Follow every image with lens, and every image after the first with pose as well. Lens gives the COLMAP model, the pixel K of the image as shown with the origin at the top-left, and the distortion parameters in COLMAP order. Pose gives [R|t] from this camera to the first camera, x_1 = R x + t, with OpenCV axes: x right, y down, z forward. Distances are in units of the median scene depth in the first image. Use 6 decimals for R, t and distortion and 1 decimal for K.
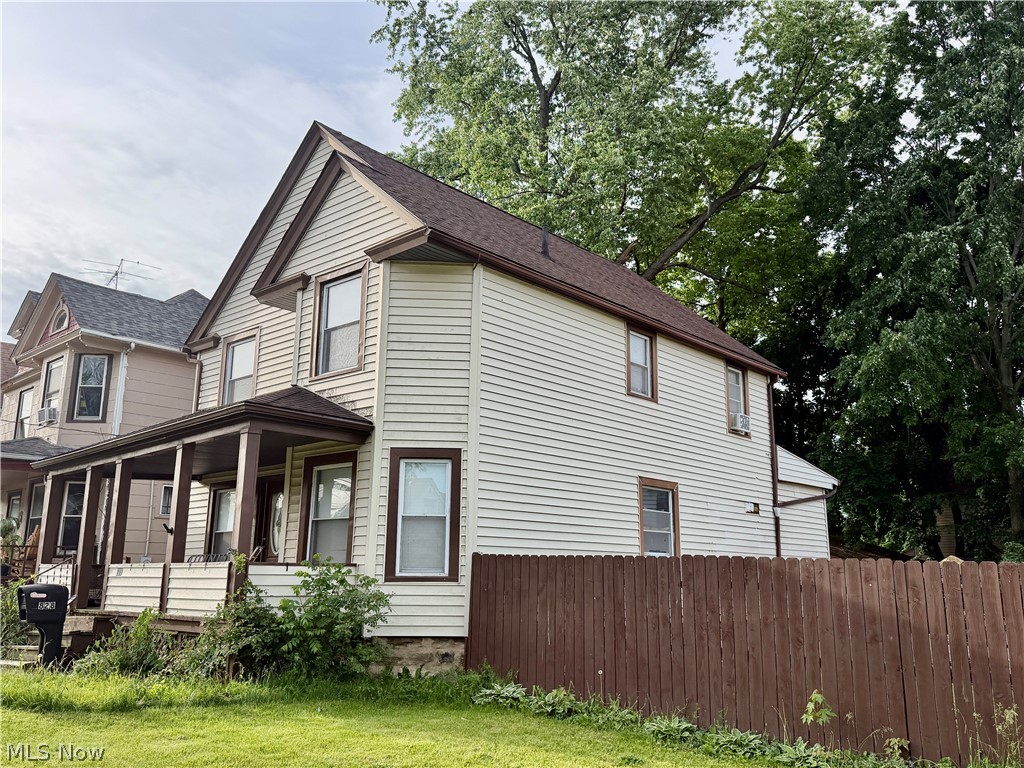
lens RADIAL K [[852.2, 0, 504.3], [0, 852.2, 384.4], [0, 0, 1]] dist [0.085643, -0.064679]
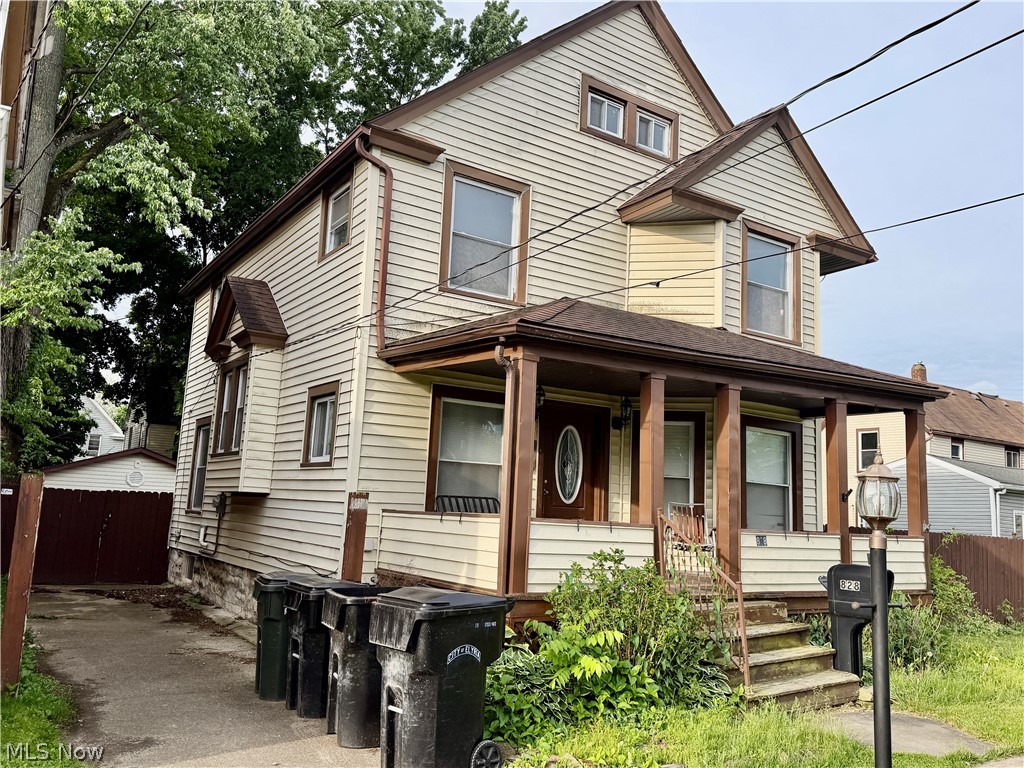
lens RADIAL K [[822.5, 0, 507.0], [0, 822.5, 390.3], [0, 0, 1]] dist [0.066071, 0.003171]
pose [[0.250993, 0.144321, 0.957170, -1.213230], [-0.255343, 0.963671, -0.078344, 0.204858], [-0.933703, -0.224743, 0.278727, 1.039021]]
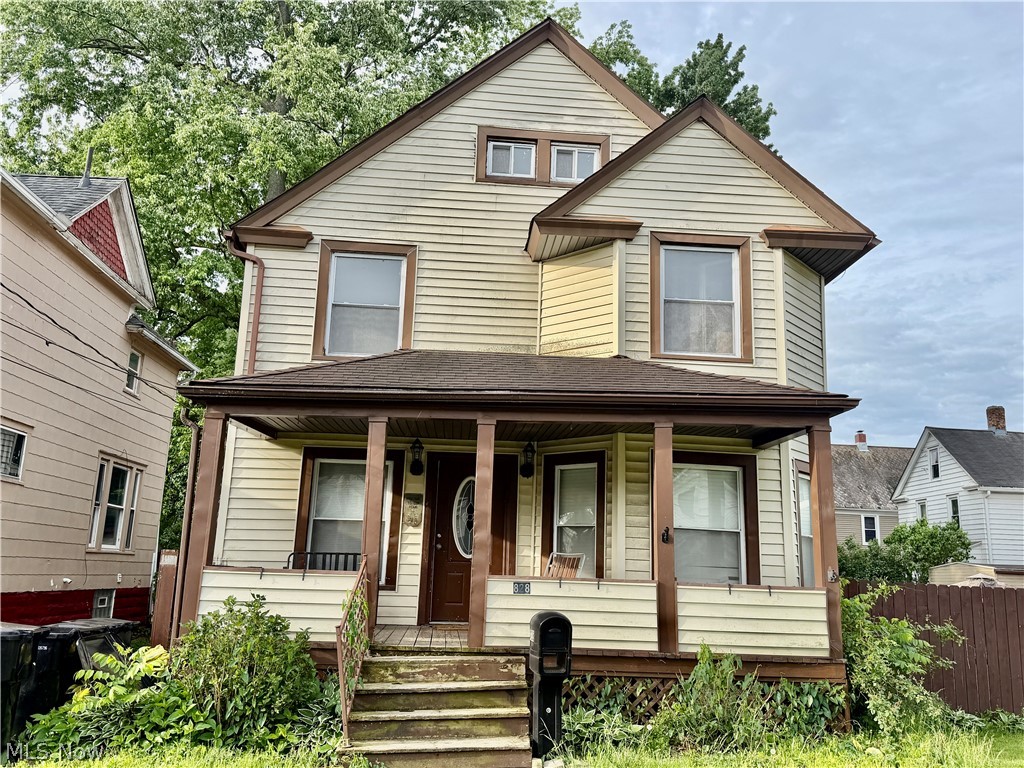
lens RADIAL K [[852.2, 0, 508.4], [0, 852.2, 383.2], [0, 0, 1]] dist [0.085643, -0.064679]
pose [[0.689074, 0.170306, 0.704395, -0.955282], [-0.184065, 0.981249, -0.057182, 0.099605], [-0.700926, -0.090252, 0.707501, 0.548984]]
